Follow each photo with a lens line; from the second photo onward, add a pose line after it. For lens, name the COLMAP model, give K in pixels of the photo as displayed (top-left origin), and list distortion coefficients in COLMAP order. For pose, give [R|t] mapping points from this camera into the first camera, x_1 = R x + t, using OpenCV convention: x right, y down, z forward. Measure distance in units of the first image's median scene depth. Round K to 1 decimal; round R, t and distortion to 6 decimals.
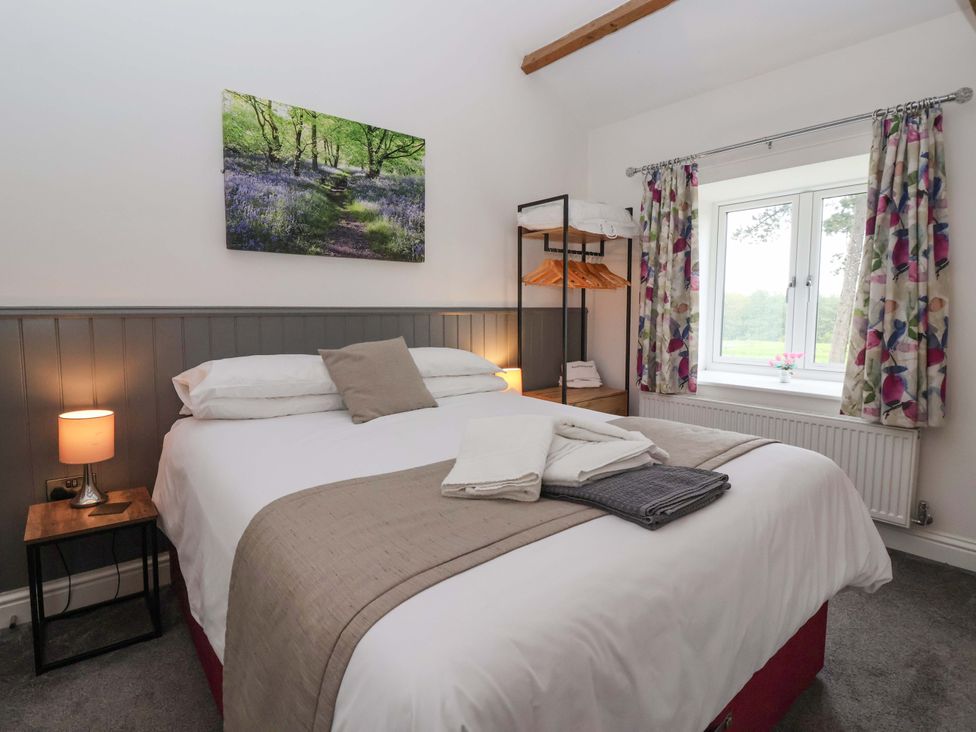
lens RADIAL K [[507.4, 0, 480.8], [0, 507.4, 352.7], [0, 0, 1]] dist [0.000720, -0.012649]
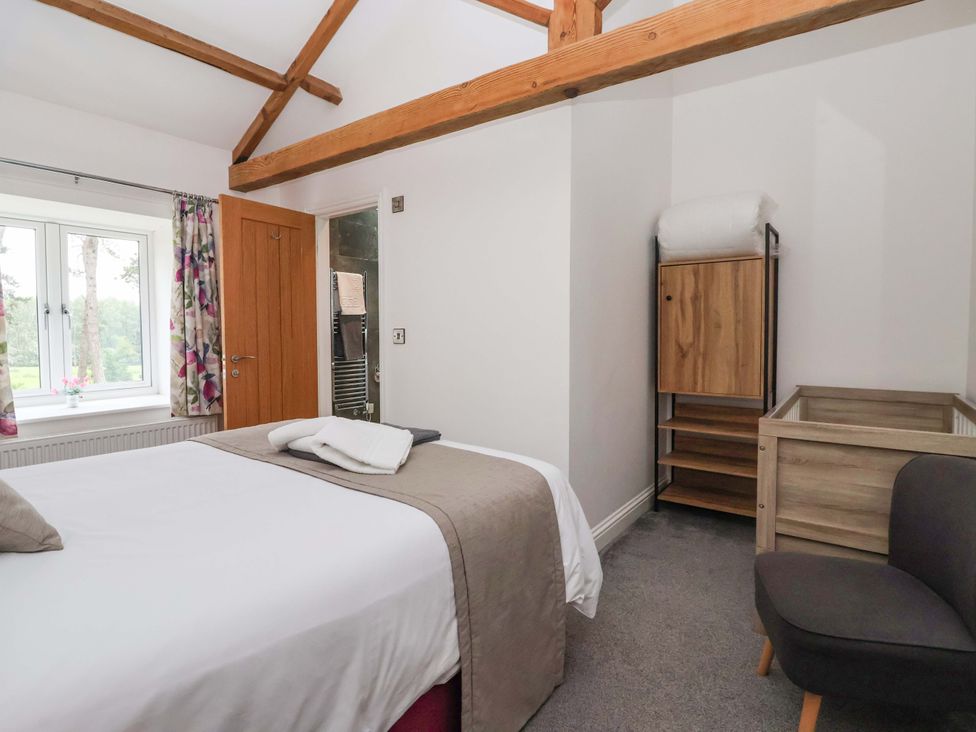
lens RADIAL K [[507.4, 0, 480.8], [0, 507.4, 352.7], [0, 0, 1]] dist [0.000720, -0.012649]
pose [[-0.244915, -0.047667, 0.968372, -0.779409], [0.082618, 0.994132, 0.069831, -0.071221], [-0.966018, 0.097108, -0.239540, 0.570185]]
